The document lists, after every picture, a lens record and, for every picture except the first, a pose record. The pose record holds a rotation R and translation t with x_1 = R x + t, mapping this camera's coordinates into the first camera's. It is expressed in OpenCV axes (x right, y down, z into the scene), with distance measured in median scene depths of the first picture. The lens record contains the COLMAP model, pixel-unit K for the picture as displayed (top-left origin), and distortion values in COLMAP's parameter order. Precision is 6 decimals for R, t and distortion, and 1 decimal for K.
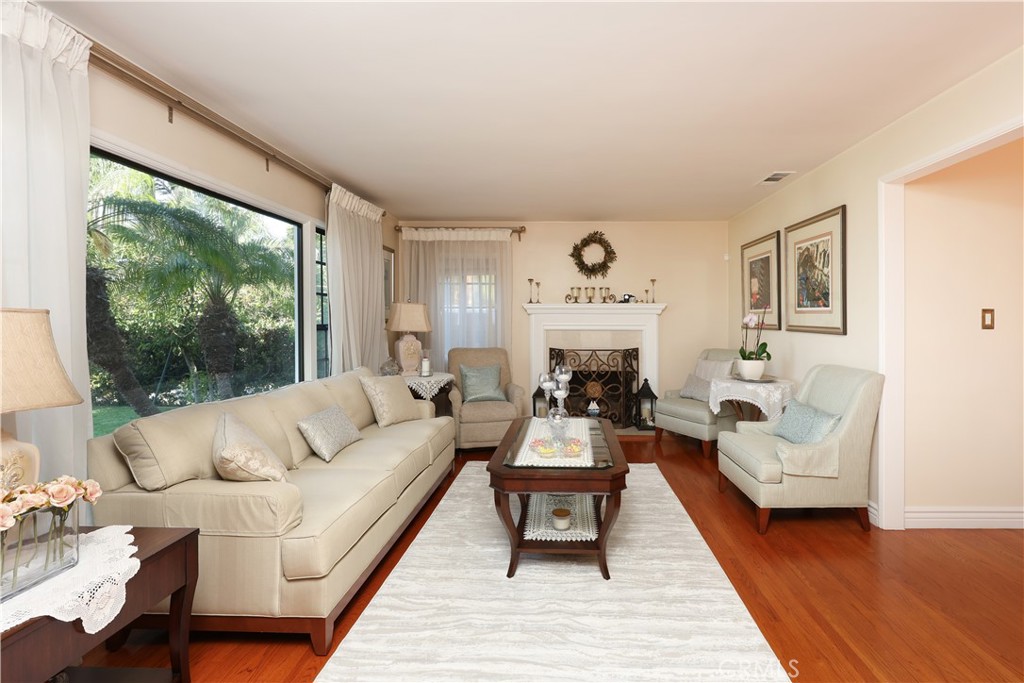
lens RADIAL K [[492.0, 0, 512.0], [0, 492.0, 341.5], [0, 0, 1]] dist [-0.003429, -0.000160]
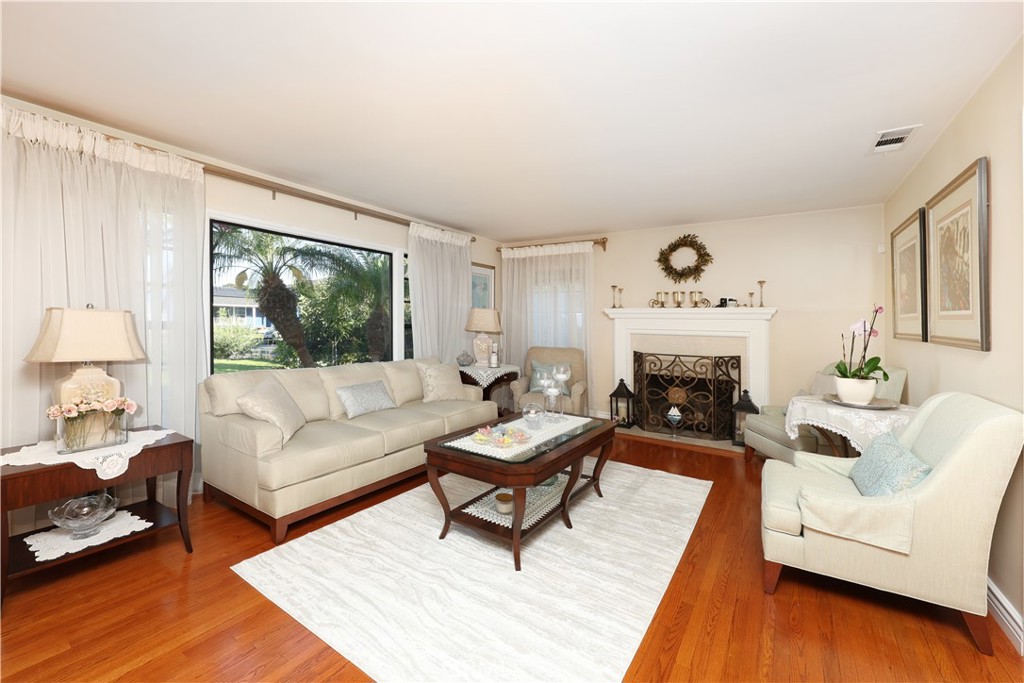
lens RADIAL K [[404.0, 0, 511.7], [0, 404.0, 338.7], [0, 0, 1]] dist [-0.000578, 0.000030]
pose [[0.833356, 0.034479, -0.551660, 0.358263], [-0.039358, 0.999221, 0.002997, -0.005436], [0.551333, 0.019214, 0.834064, 0.150165]]
